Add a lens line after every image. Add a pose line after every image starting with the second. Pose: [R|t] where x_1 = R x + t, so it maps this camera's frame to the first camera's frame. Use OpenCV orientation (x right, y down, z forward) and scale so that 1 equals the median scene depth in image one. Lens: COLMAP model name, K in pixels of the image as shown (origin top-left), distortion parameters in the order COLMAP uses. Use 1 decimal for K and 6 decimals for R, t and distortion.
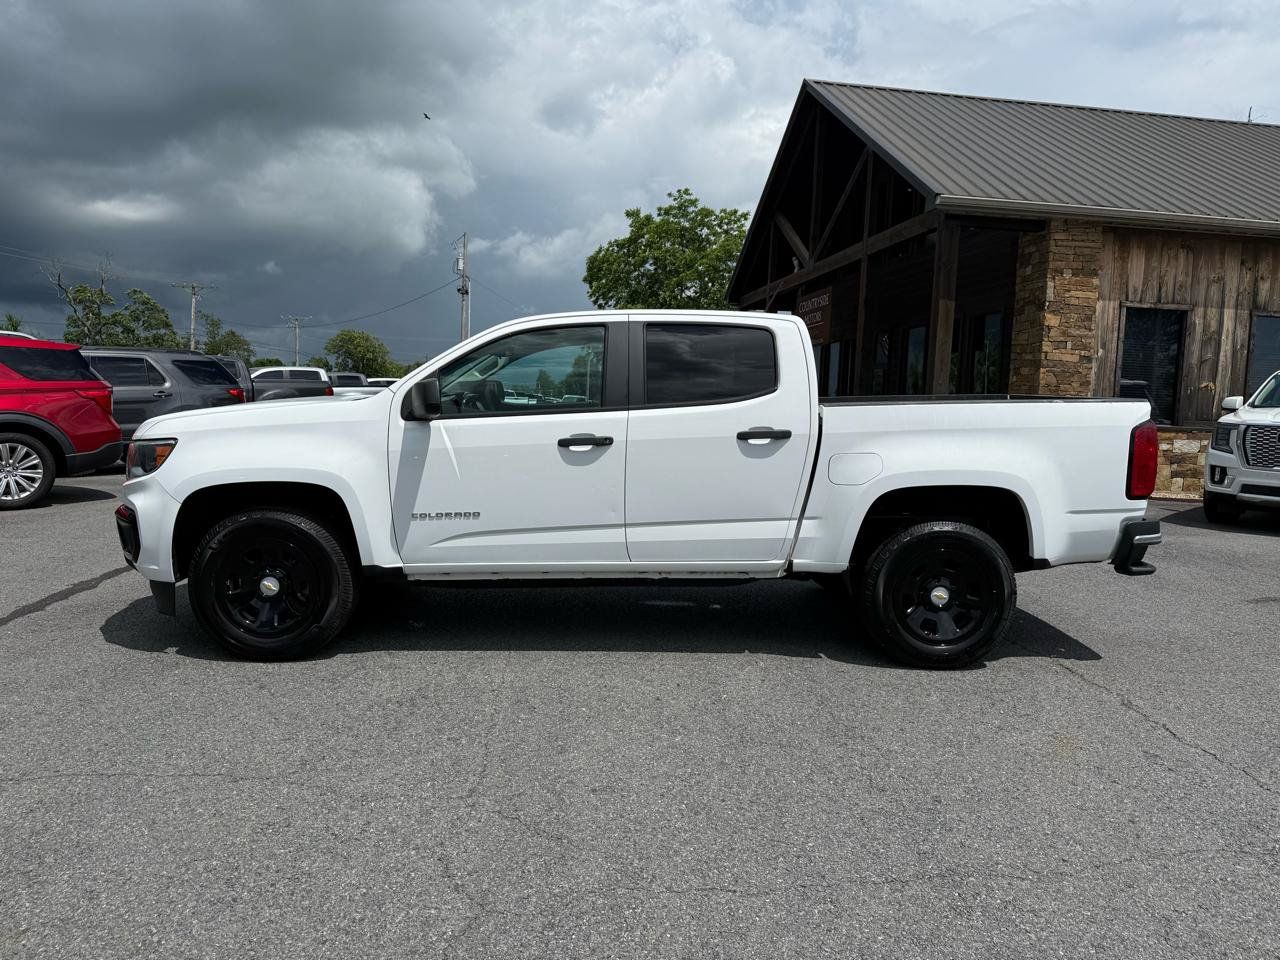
lens RADIAL K [[910.9, 0, 654.0], [0, 910.9, 475.4], [0, 0, 1]] dist [0.024589, -0.029403]
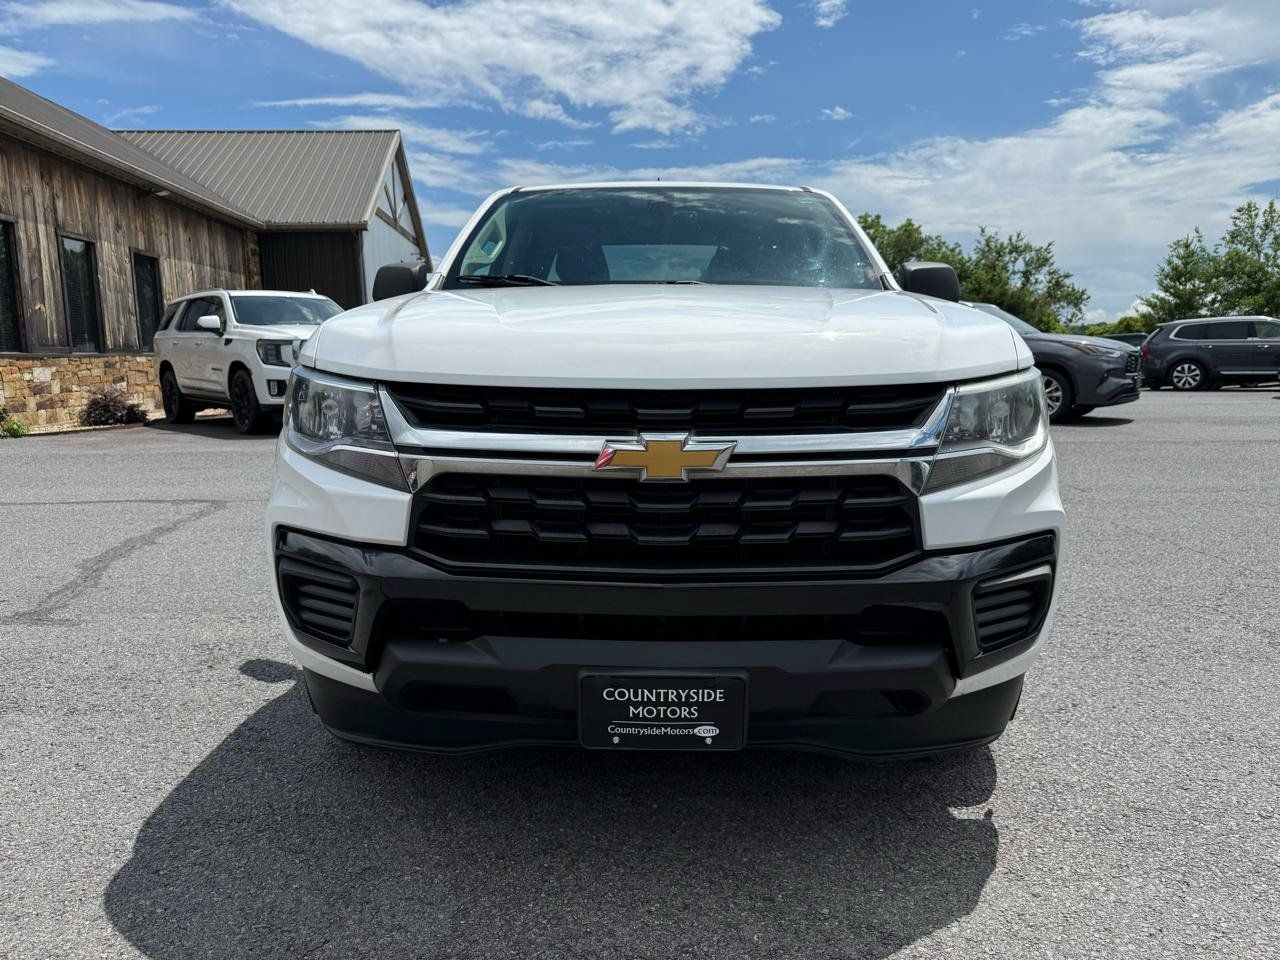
lens RADIAL K [[910.9, 0, 642.6], [0, 910.9, 482.8], [0, 0, 1]] dist [0.024589, -0.029403]
pose [[0.051236, -0.178022, 0.982692, -0.433297], [0.099716, 0.979979, 0.172331, -0.033720], [-0.993696, 0.089161, 0.067962, 0.498112]]
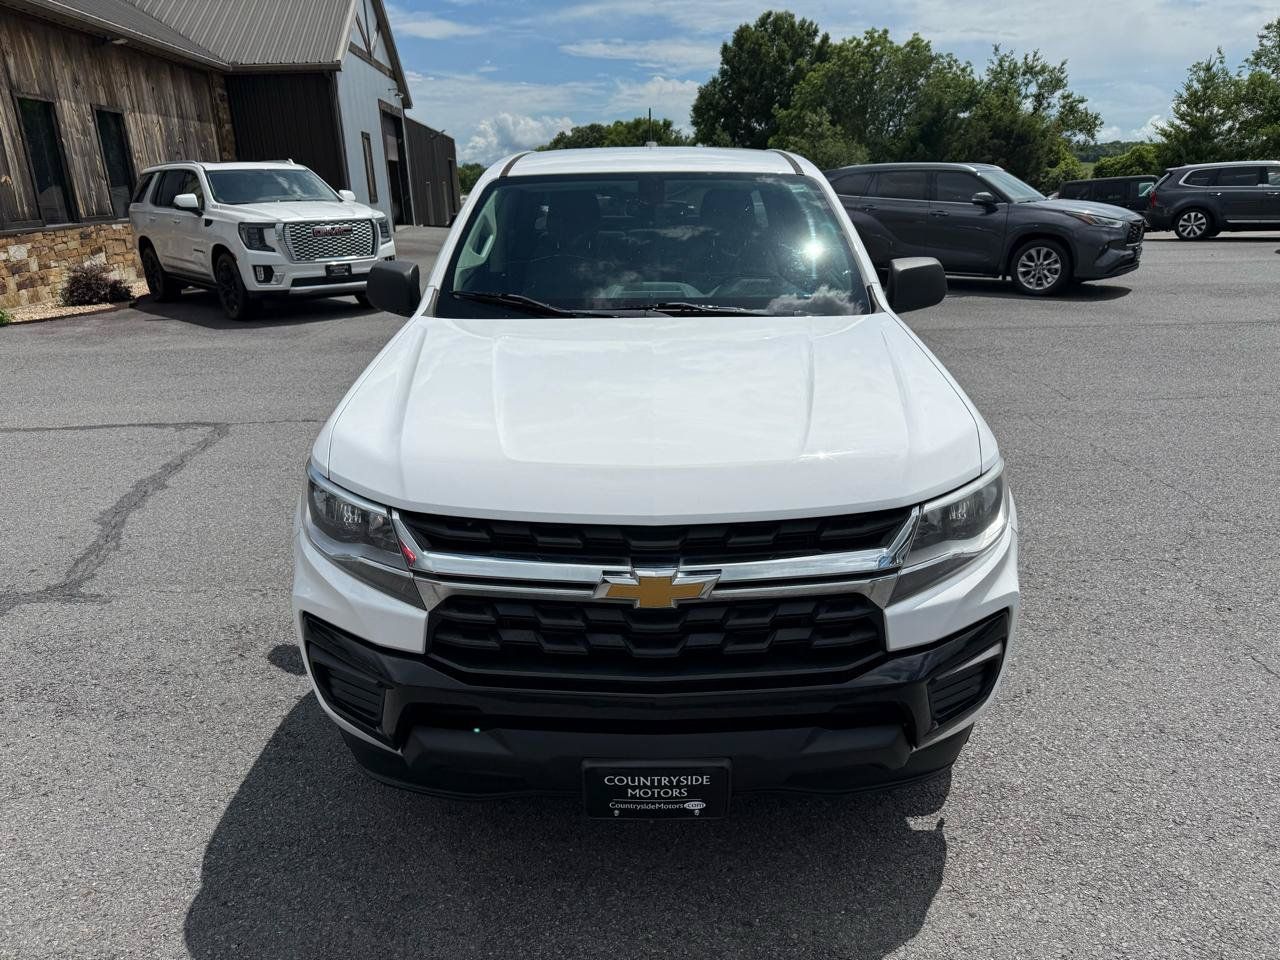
lens RADIAL K [[910.9, 0, 651.3], [0, 910.9, 485.5], [0, 0, 1]] dist [0.024589, -0.029403]
pose [[0.035524, -0.355168, 0.934127, -0.433755], [0.108874, 0.930529, 0.349659, -0.092061], [-0.993421, 0.089281, 0.071725, 0.490949]]
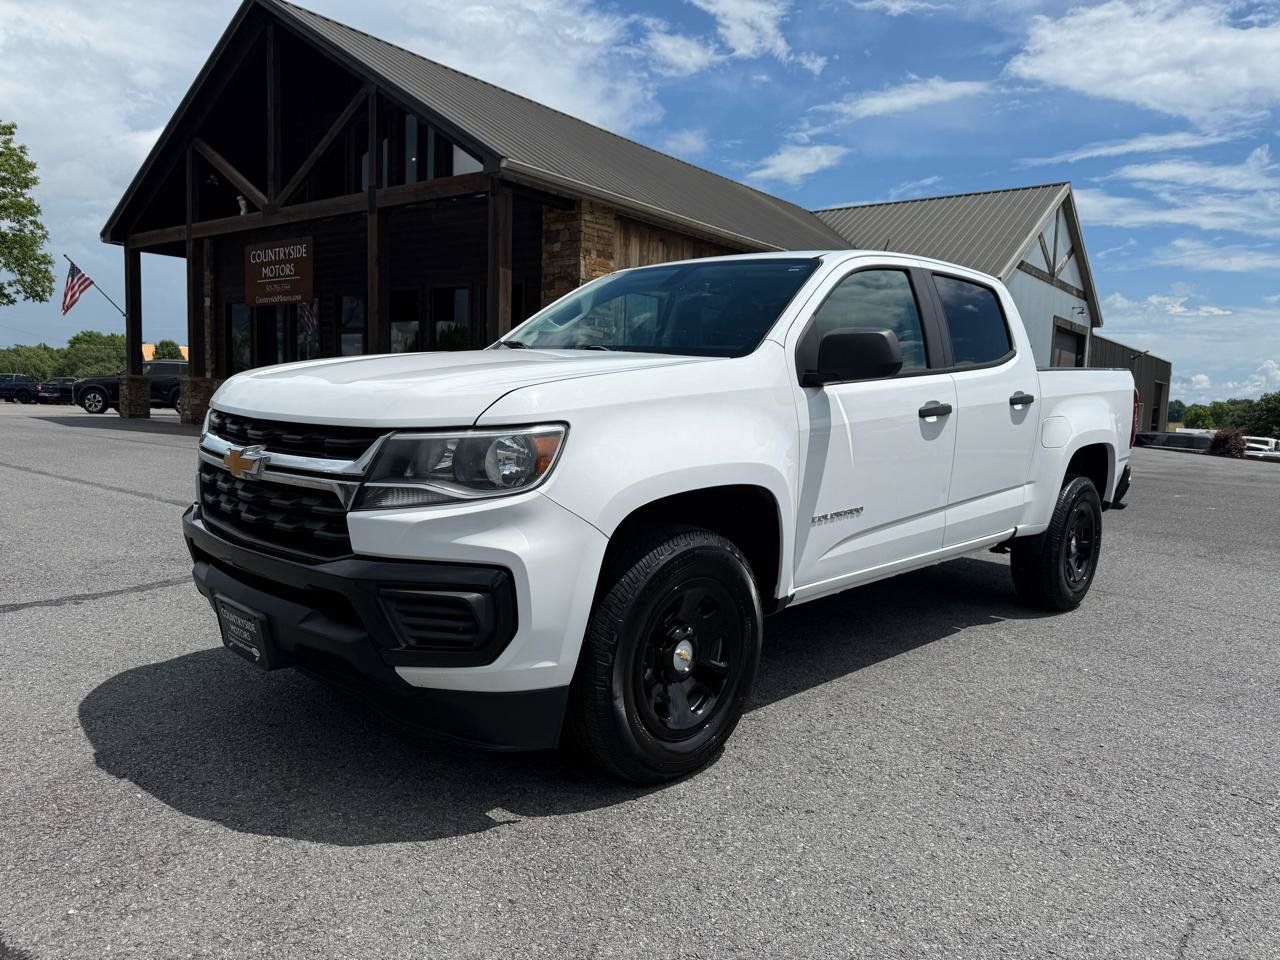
lens RADIAL K [[910.9, 0, 637.9], [0, 910.9, 489.8], [0, 0, 1]] dist [0.024589, -0.029403]
pose [[0.726589, -0.077803, 0.682653, -0.365709], [0.046759, 0.996864, 0.063846, -0.013435], [-0.685480, -0.014469, 0.727948, 0.246899]]
